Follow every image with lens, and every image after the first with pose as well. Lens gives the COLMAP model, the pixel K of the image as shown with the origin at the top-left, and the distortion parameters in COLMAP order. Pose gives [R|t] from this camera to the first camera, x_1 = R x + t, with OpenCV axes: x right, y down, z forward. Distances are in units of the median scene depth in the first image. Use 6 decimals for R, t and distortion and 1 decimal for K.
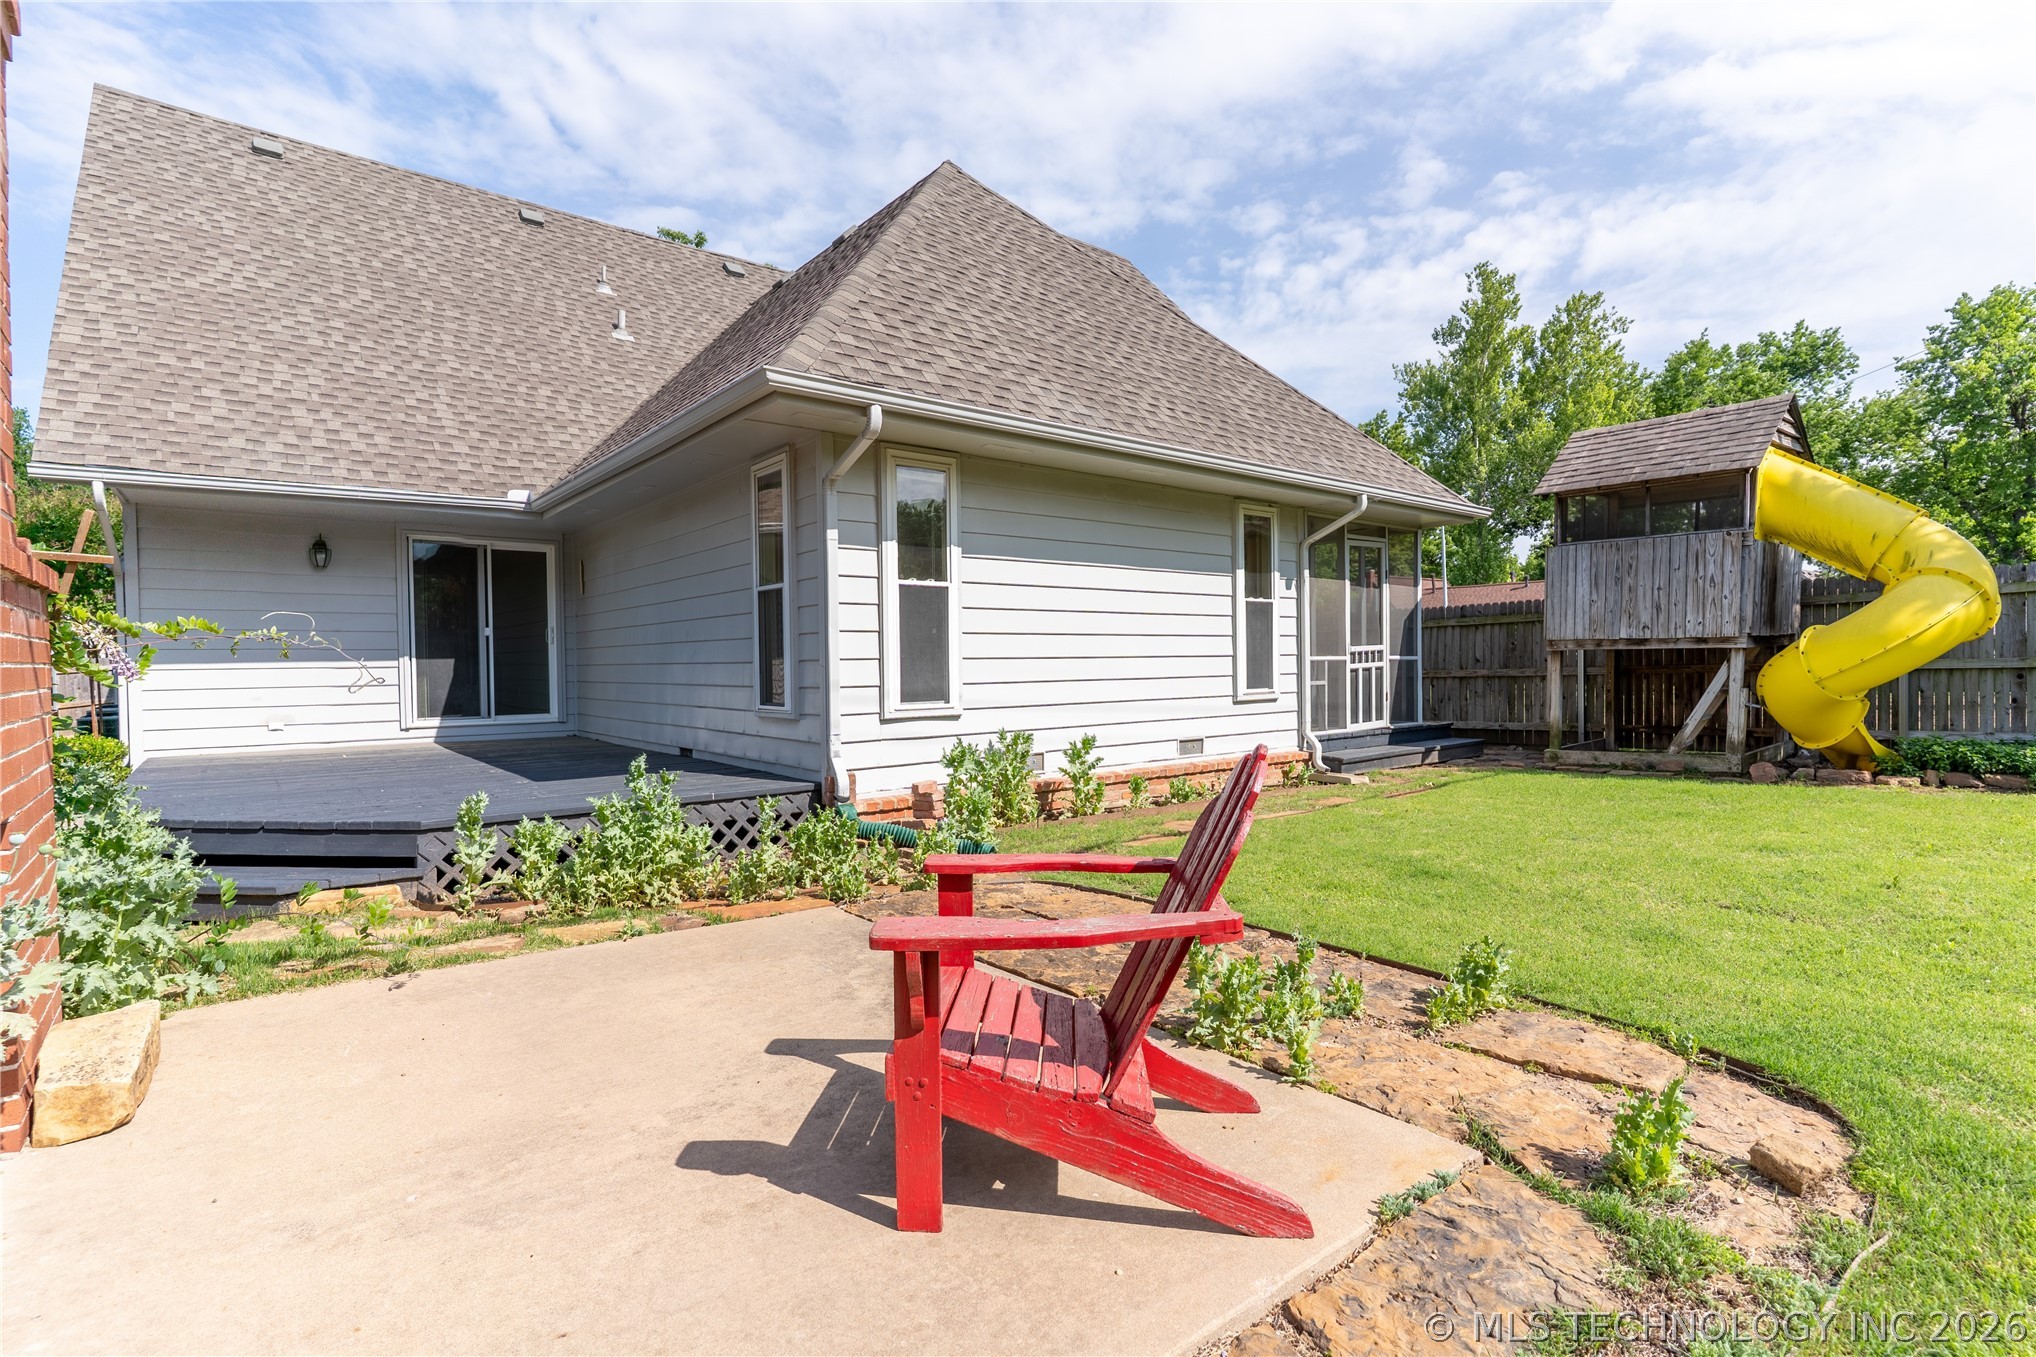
lens RADIAL K [[977.5, 0, 1020.0], [0, 977.5, 668.6], [0, 0, 1]] dist [0.002524, -0.000507]
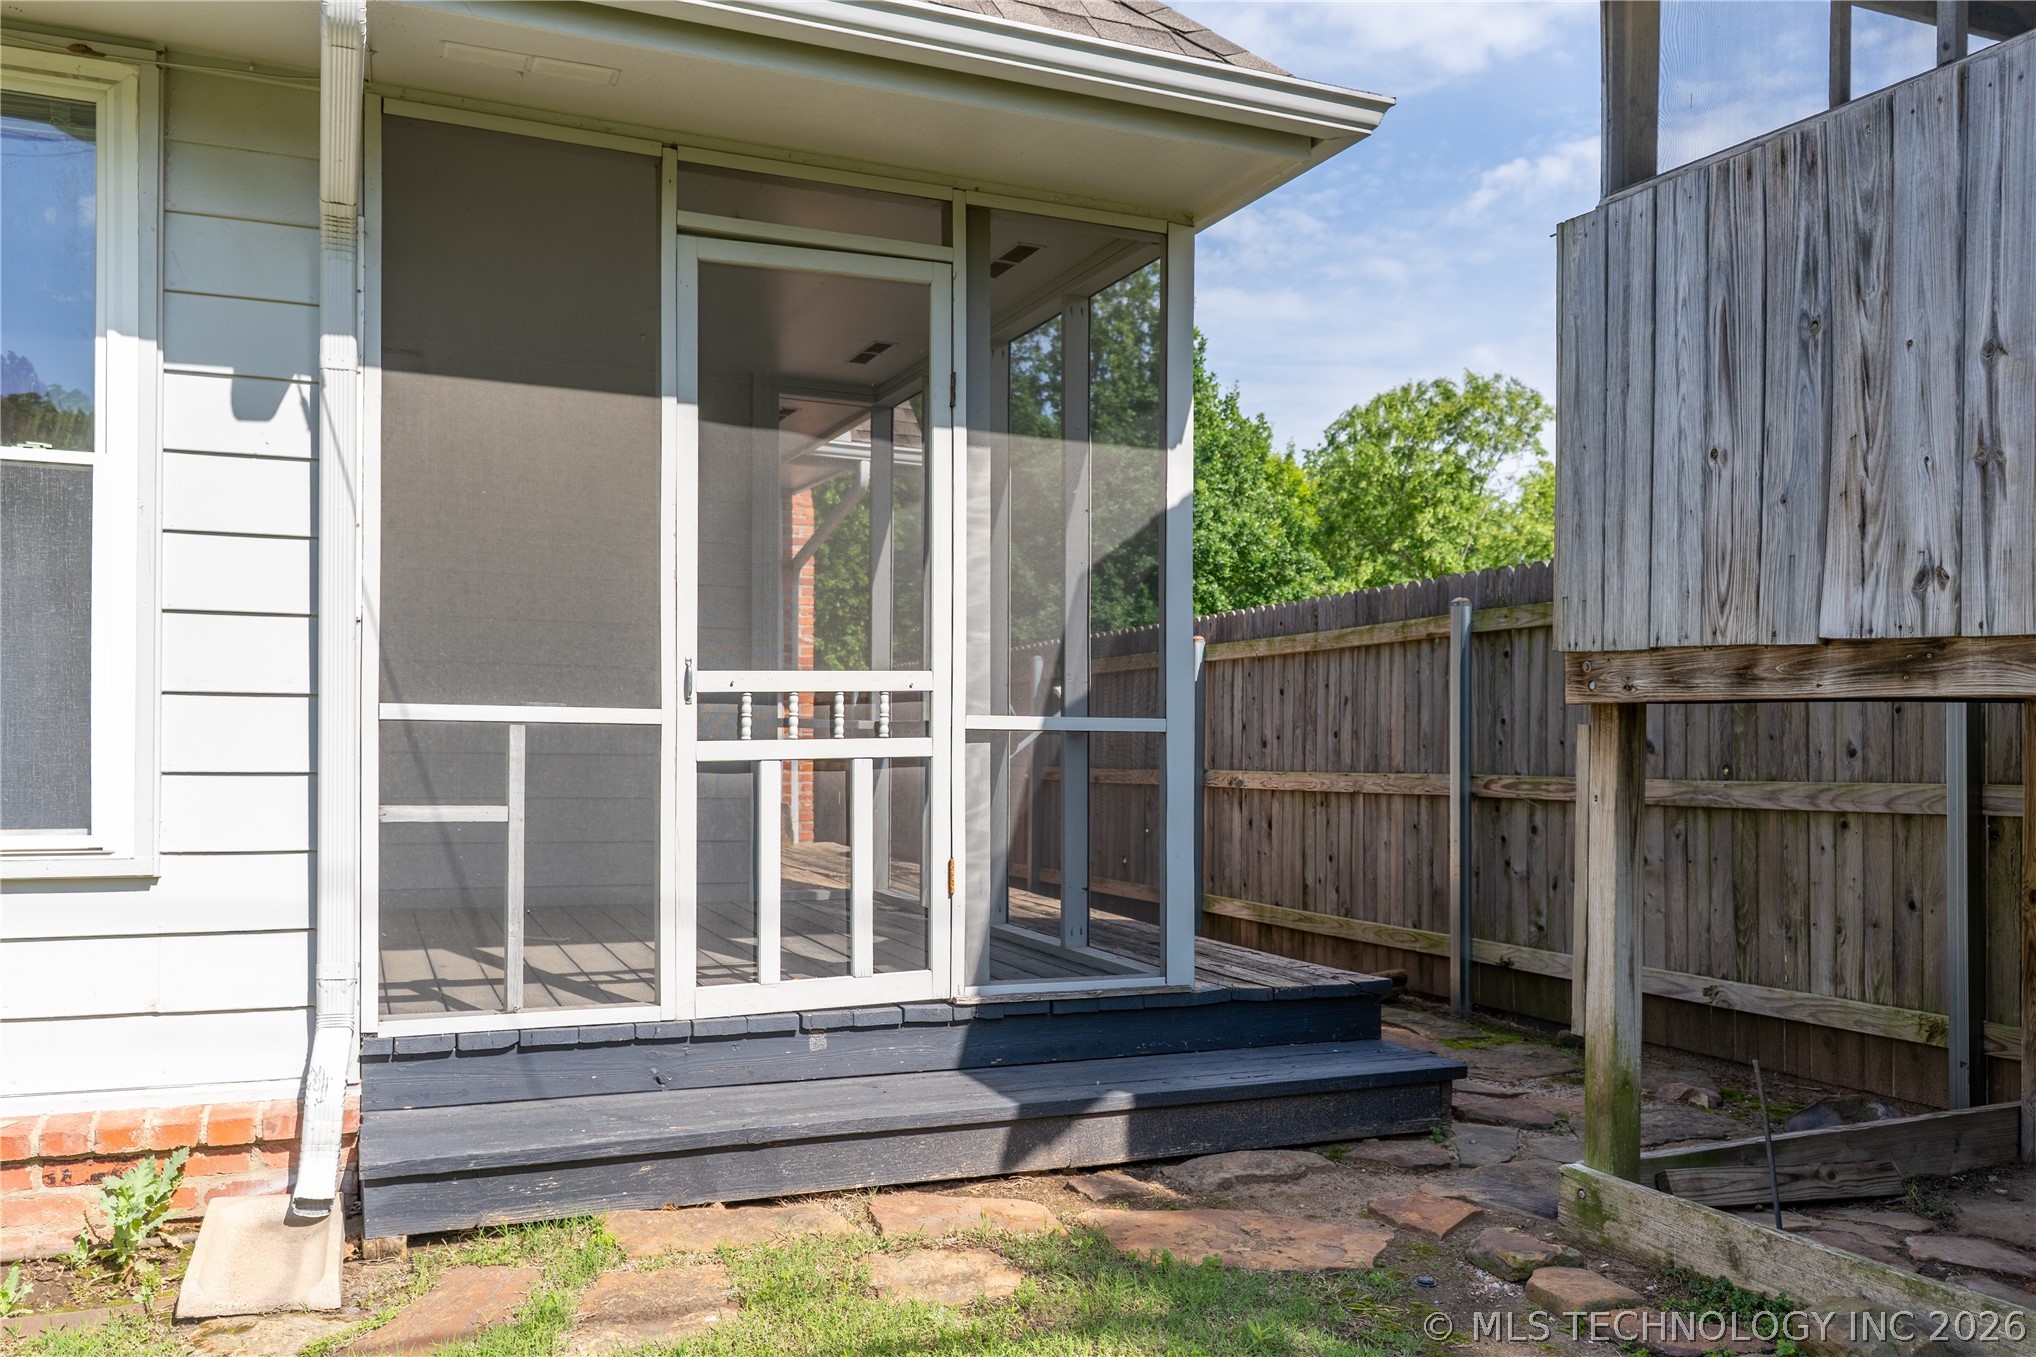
lens RADIAL K [[1622.9, 0, 1019.9], [0, 1622.9, 700.3], [0, 0, 1]] dist [0.007845, 0.001688]
pose [[0.960389, 0.019156, -0.278005, 0.530433], [-0.026127, 0.999430, -0.021391, -0.008465], [0.277437, 0.027807, 0.960341, 0.632053]]
